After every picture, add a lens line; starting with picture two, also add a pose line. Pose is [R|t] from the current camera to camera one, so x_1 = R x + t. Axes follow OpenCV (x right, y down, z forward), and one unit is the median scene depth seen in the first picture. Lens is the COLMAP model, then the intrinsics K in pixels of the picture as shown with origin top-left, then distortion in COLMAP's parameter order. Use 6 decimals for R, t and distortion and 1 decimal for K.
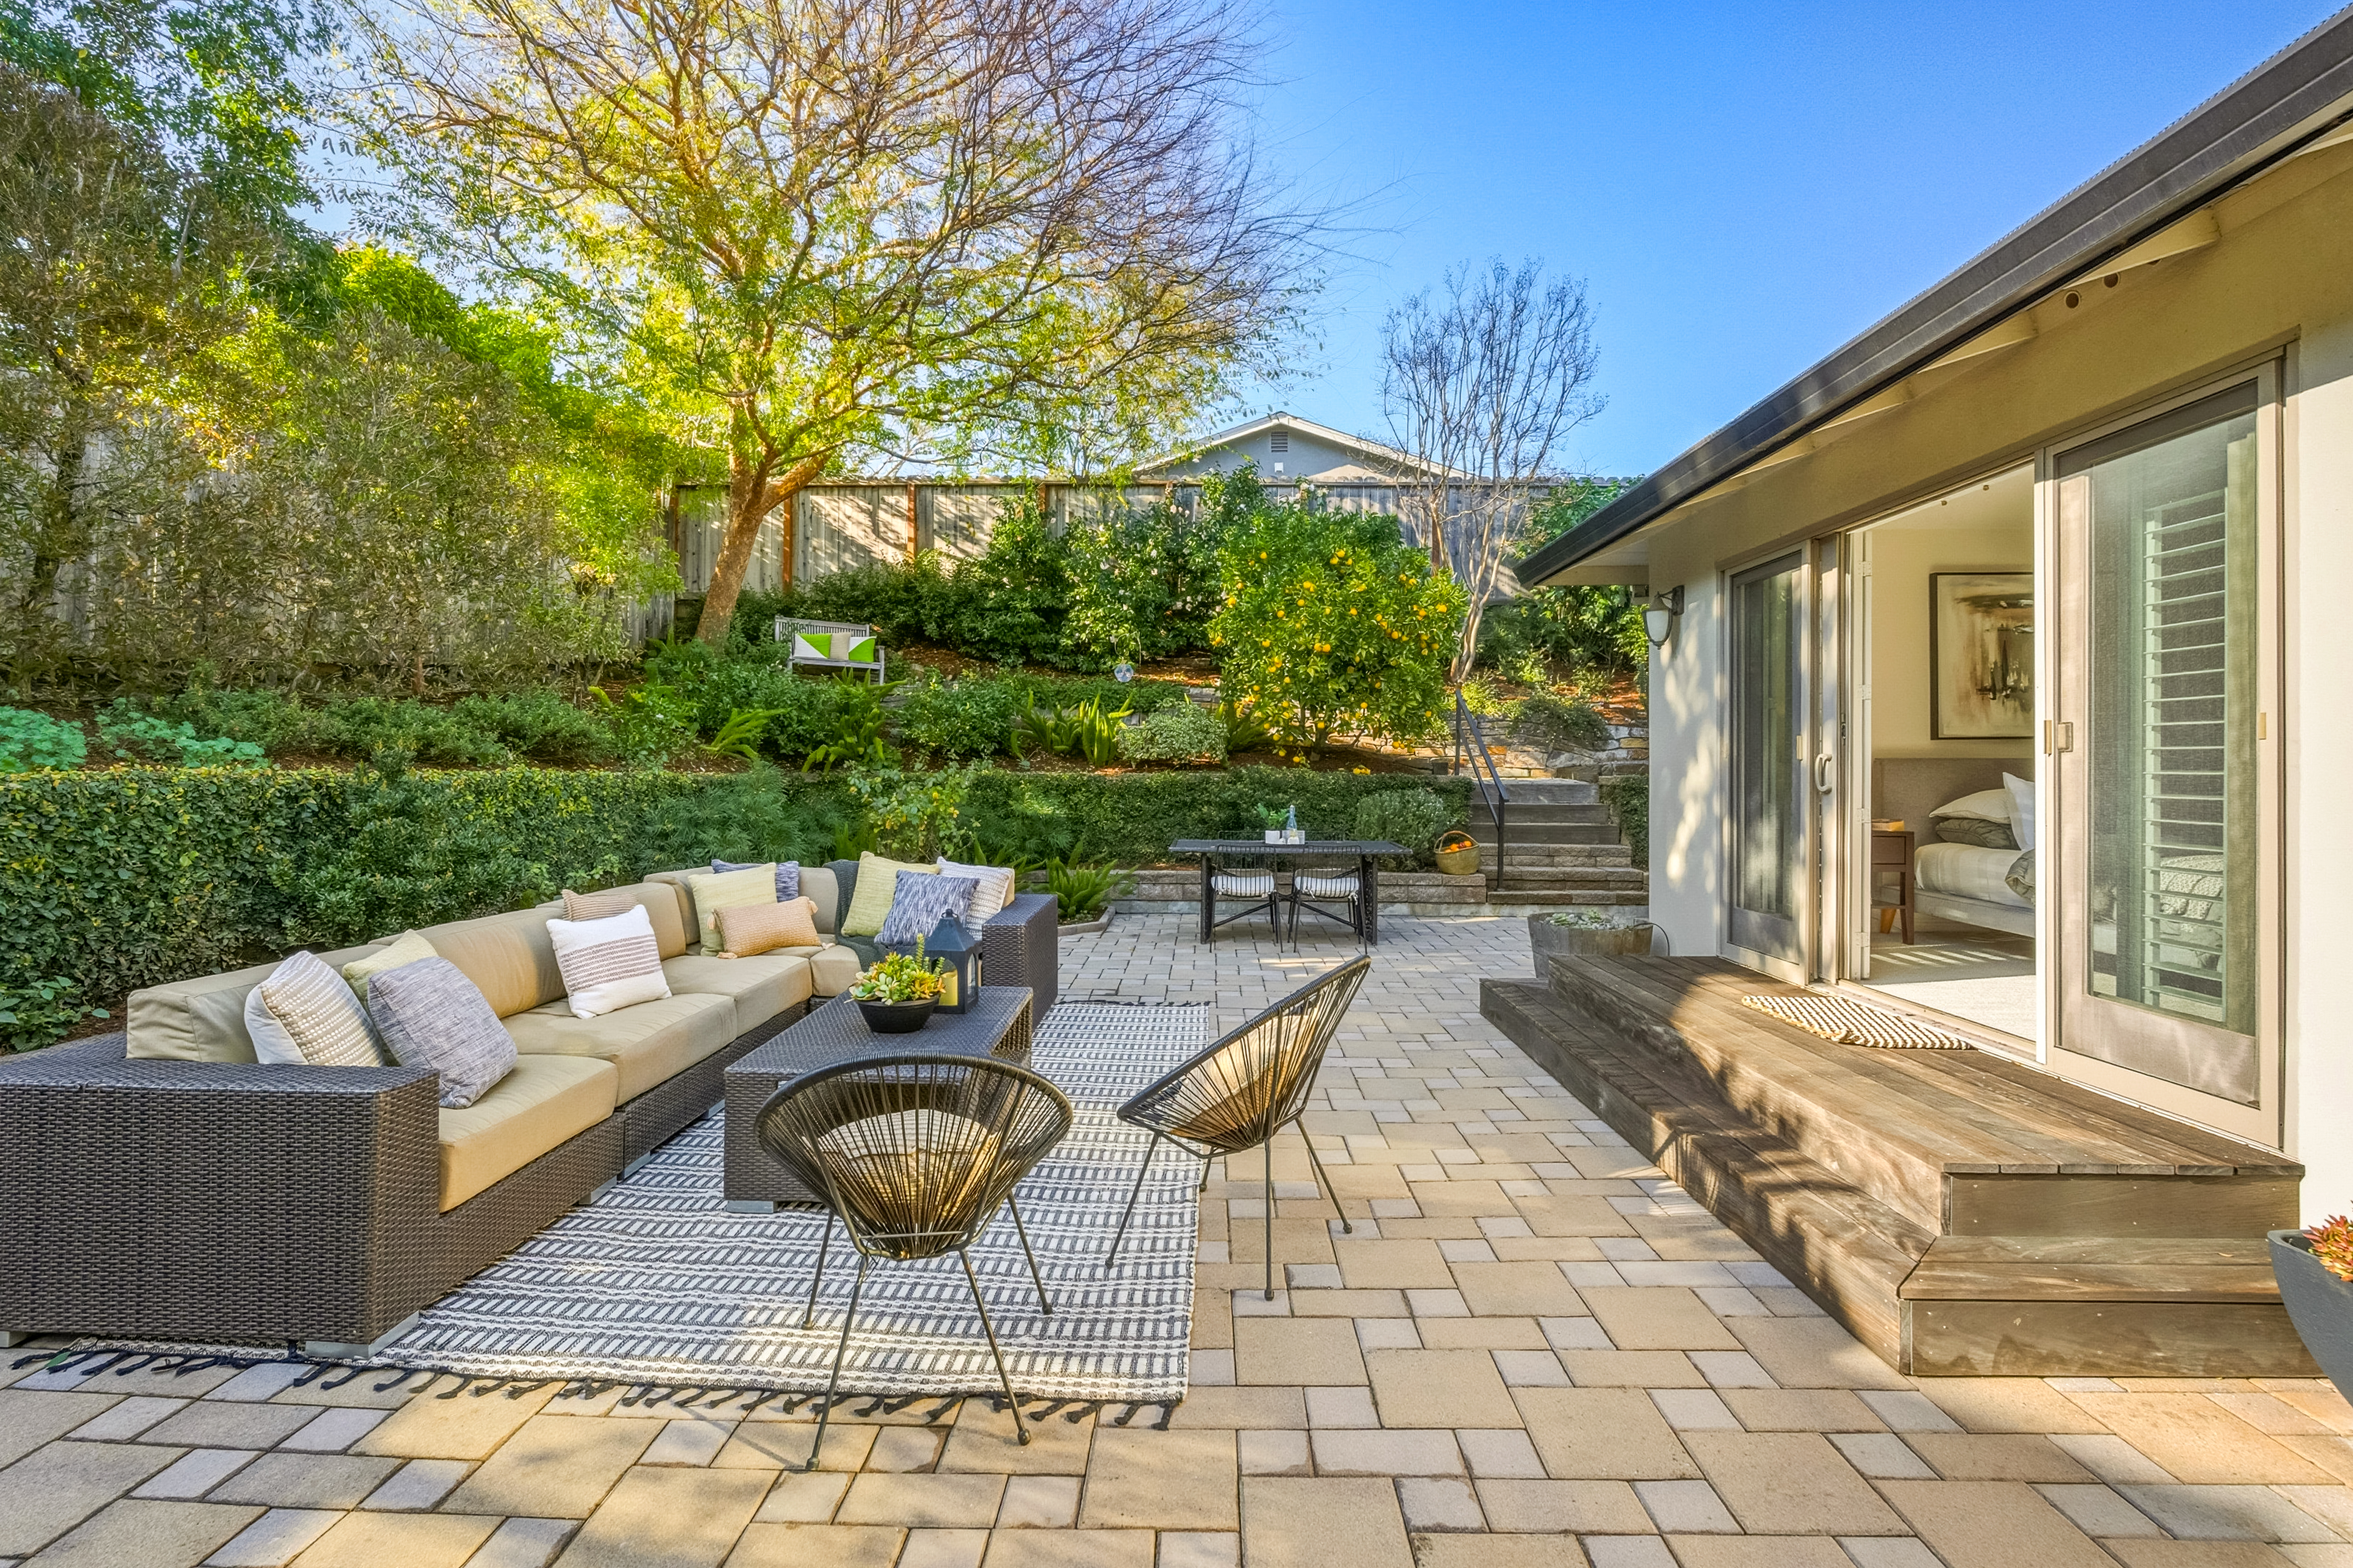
lens RADIAL K [[1047.8, 0, 1180.3], [0, 1047.8, 768.1], [0, 0, 1]] dist [-0.009525, 0.001804]
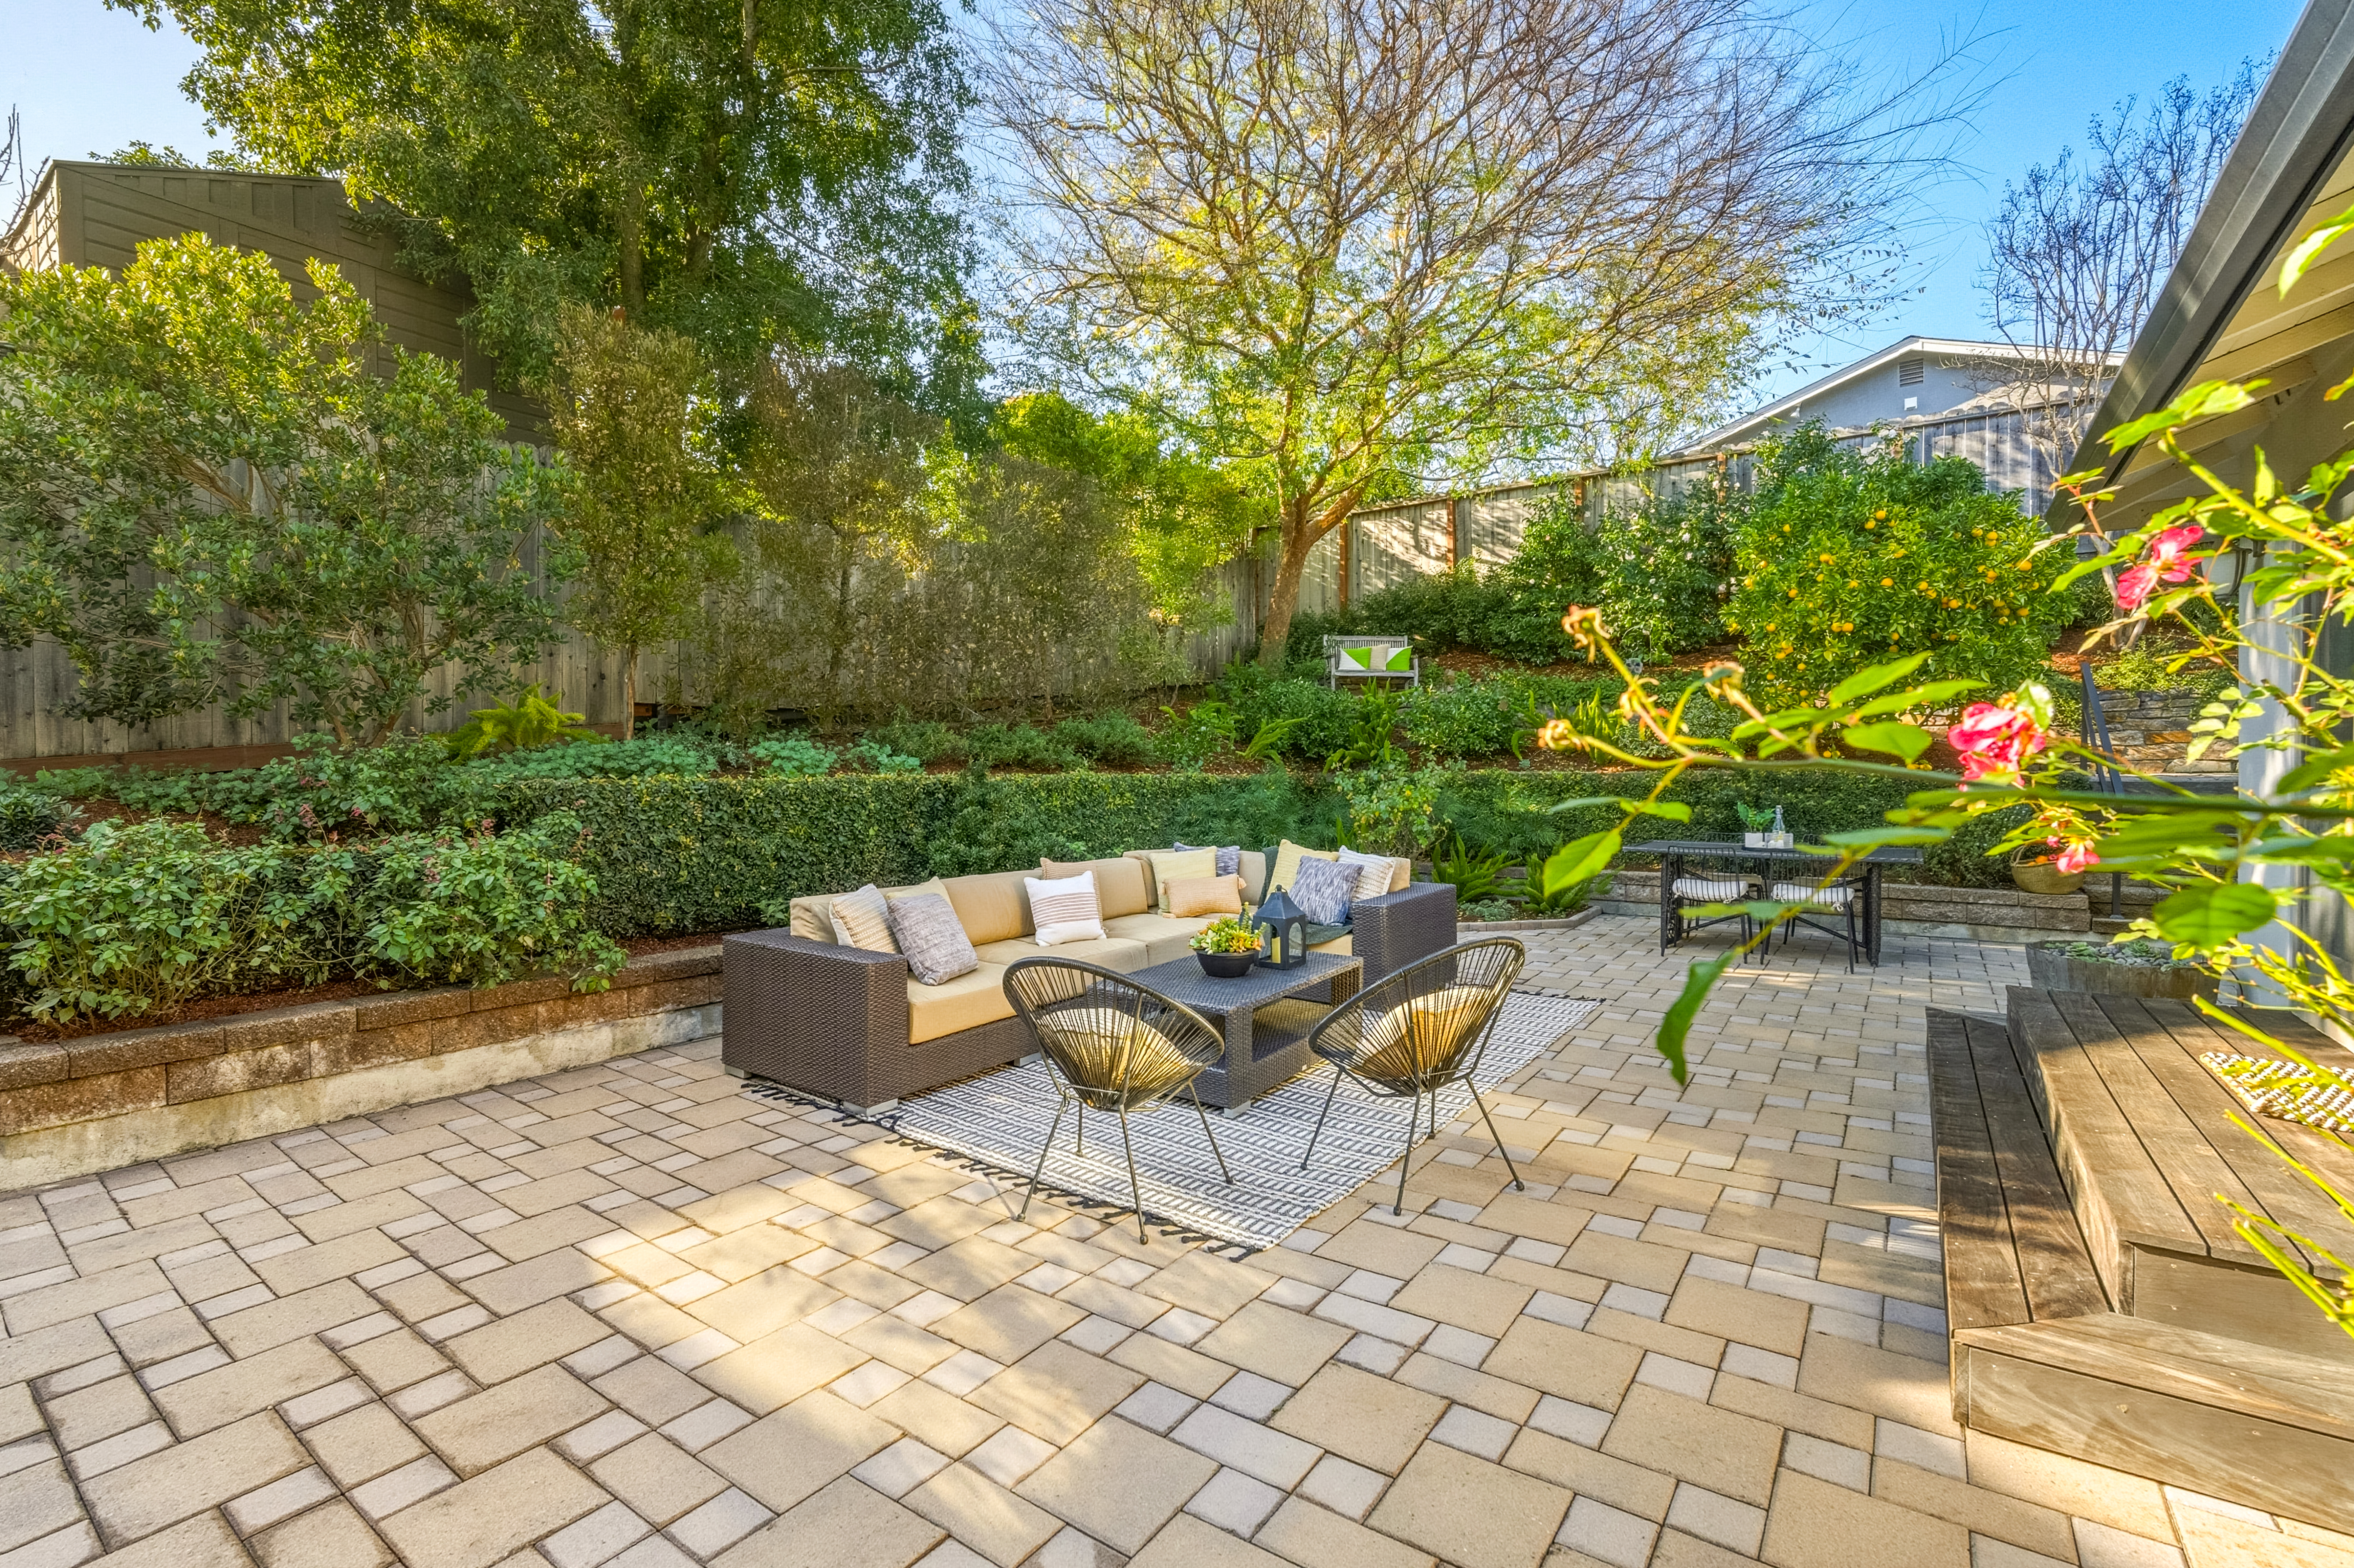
lens RADIAL K [[1038.2, 0, 1177.0], [0, 1038.2, 784.0], [0, 0, 1]] dist [-0.014226, 0.000586]
pose [[0.828235, -0.001130, -0.560380, 0.261725], [0.010425, 0.999856, 0.013392, -0.001243], [0.560284, -0.016934, 0.828127, -0.054365]]
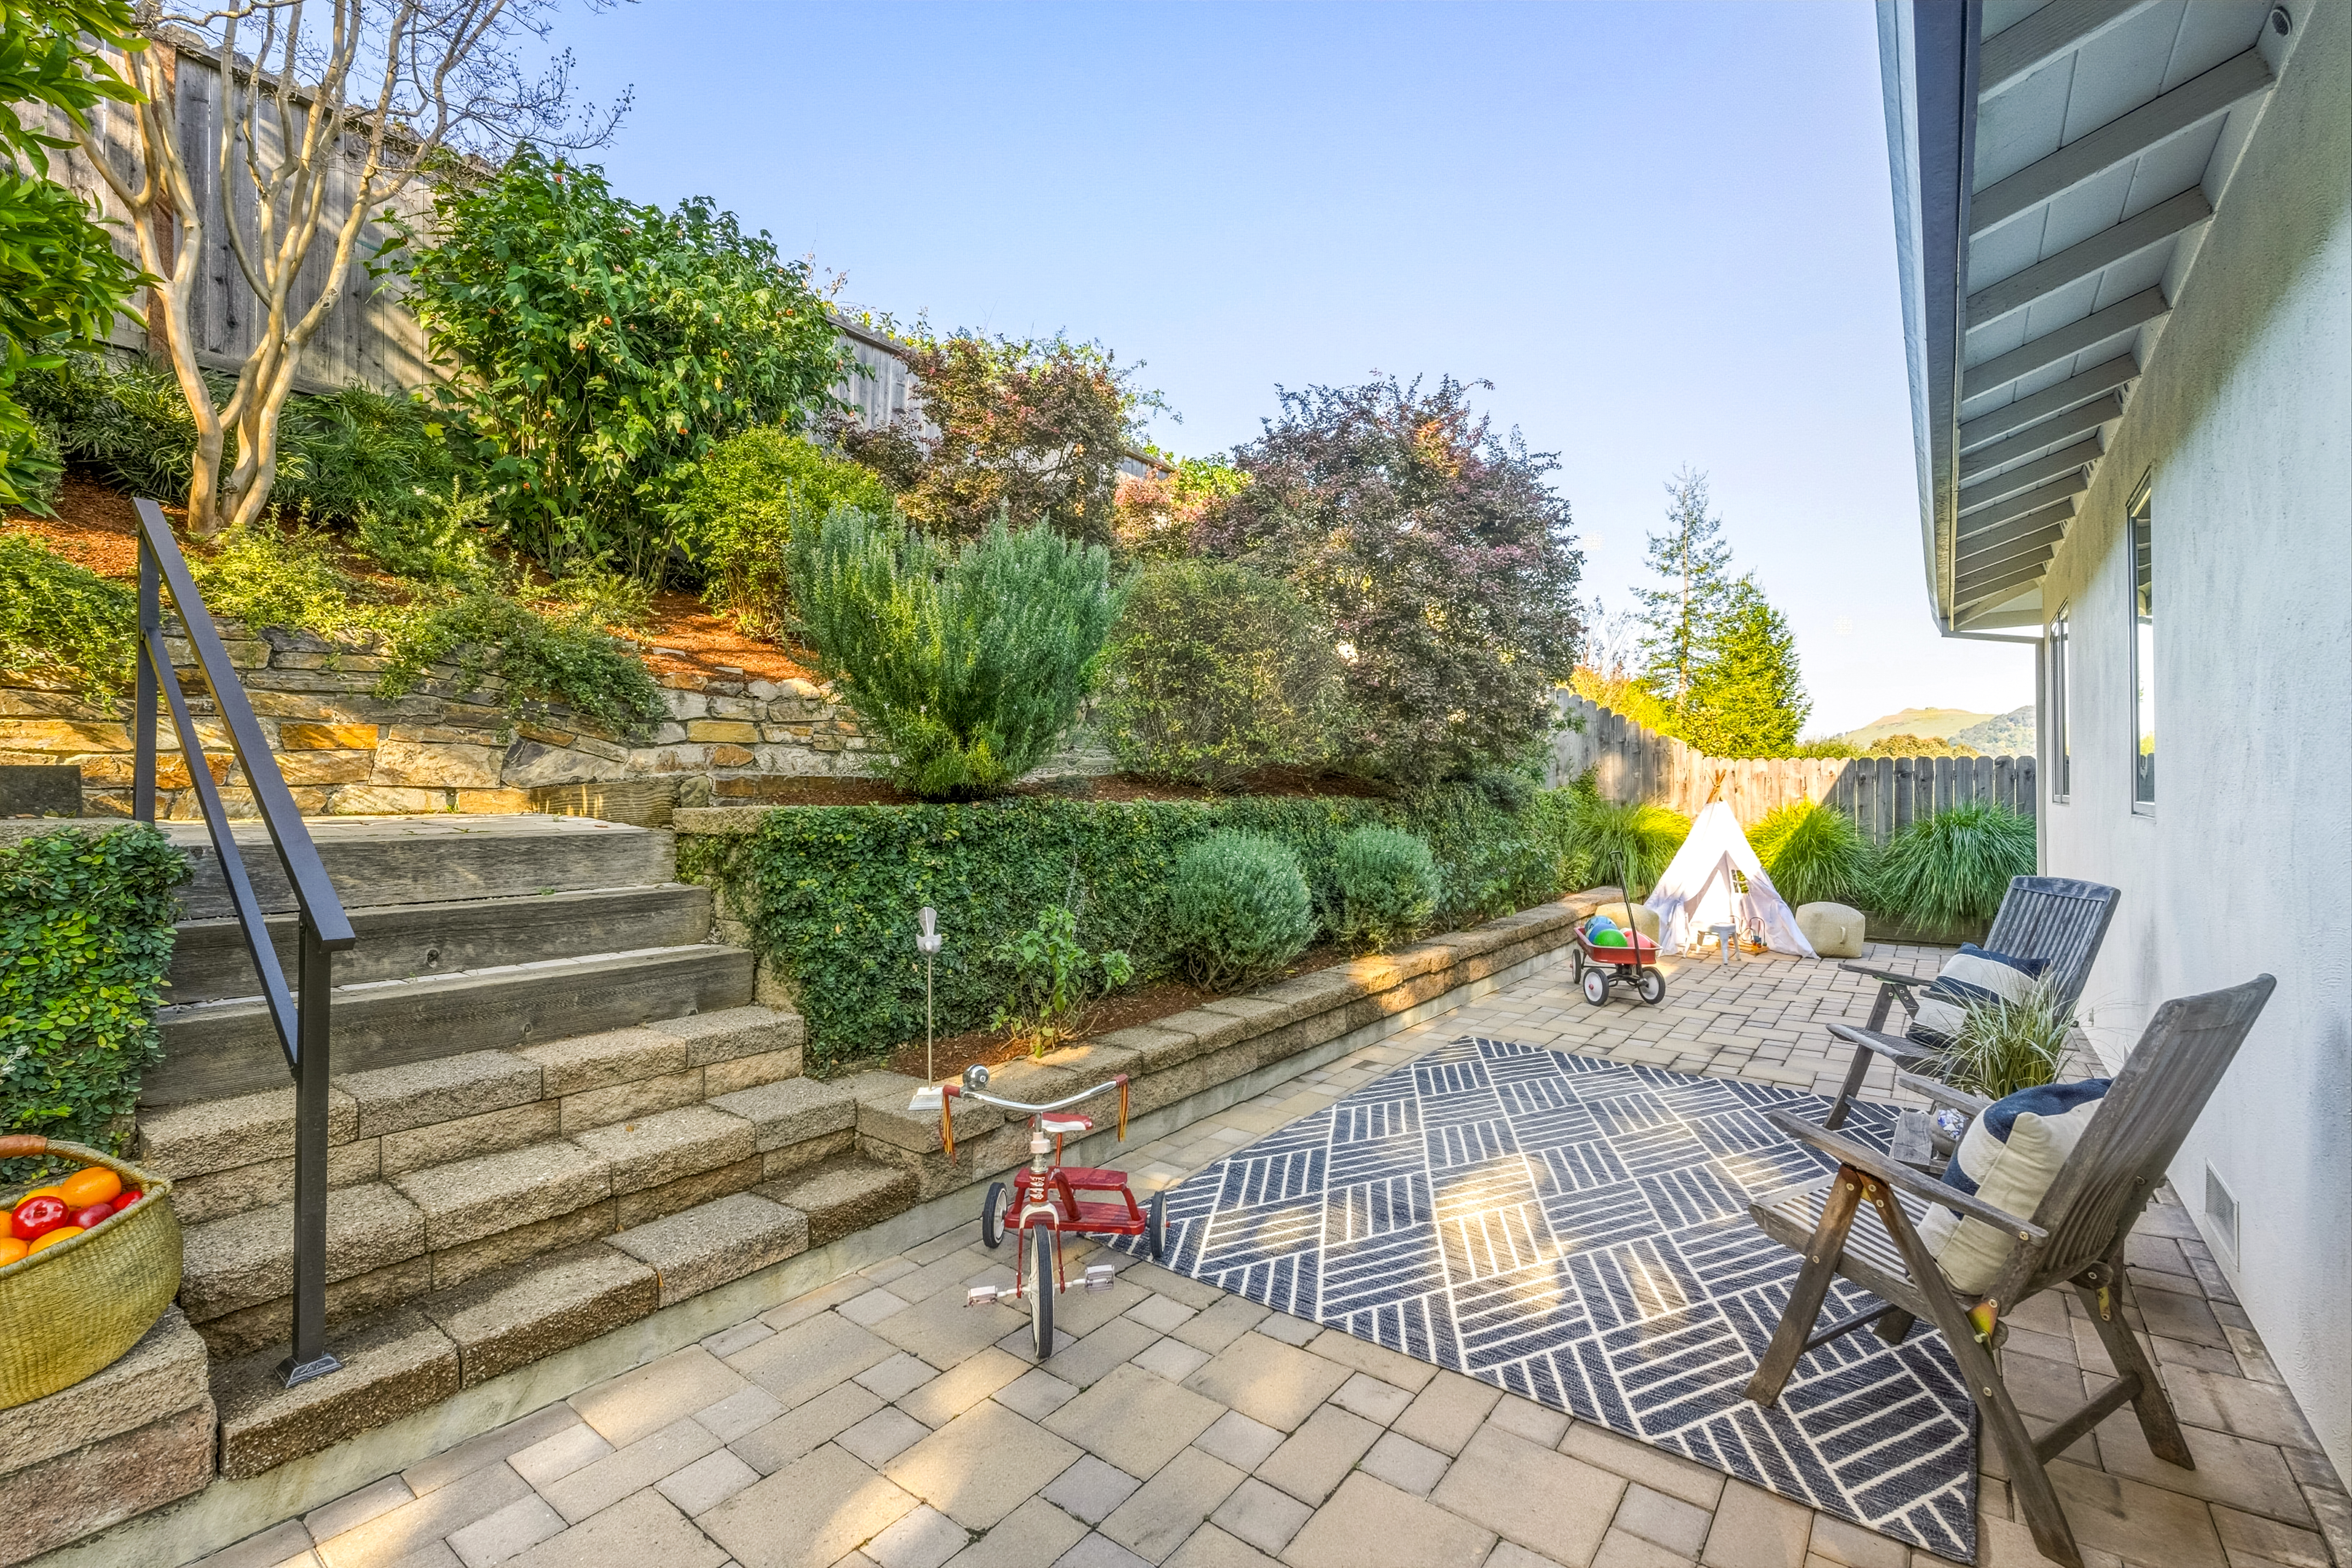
lens RADIAL K [[1037.4, 0, 1176.0], [0, 1037.4, 784.0], [0, 0, 1]] dist [-0.014226, 0.000586]
pose [[0.577972, 0.009699, 0.815999, 0.391725], [-0.002155, 0.999944, -0.010359, 0.004499], [-0.816054, 0.004229, 0.577960, 1.221703]]
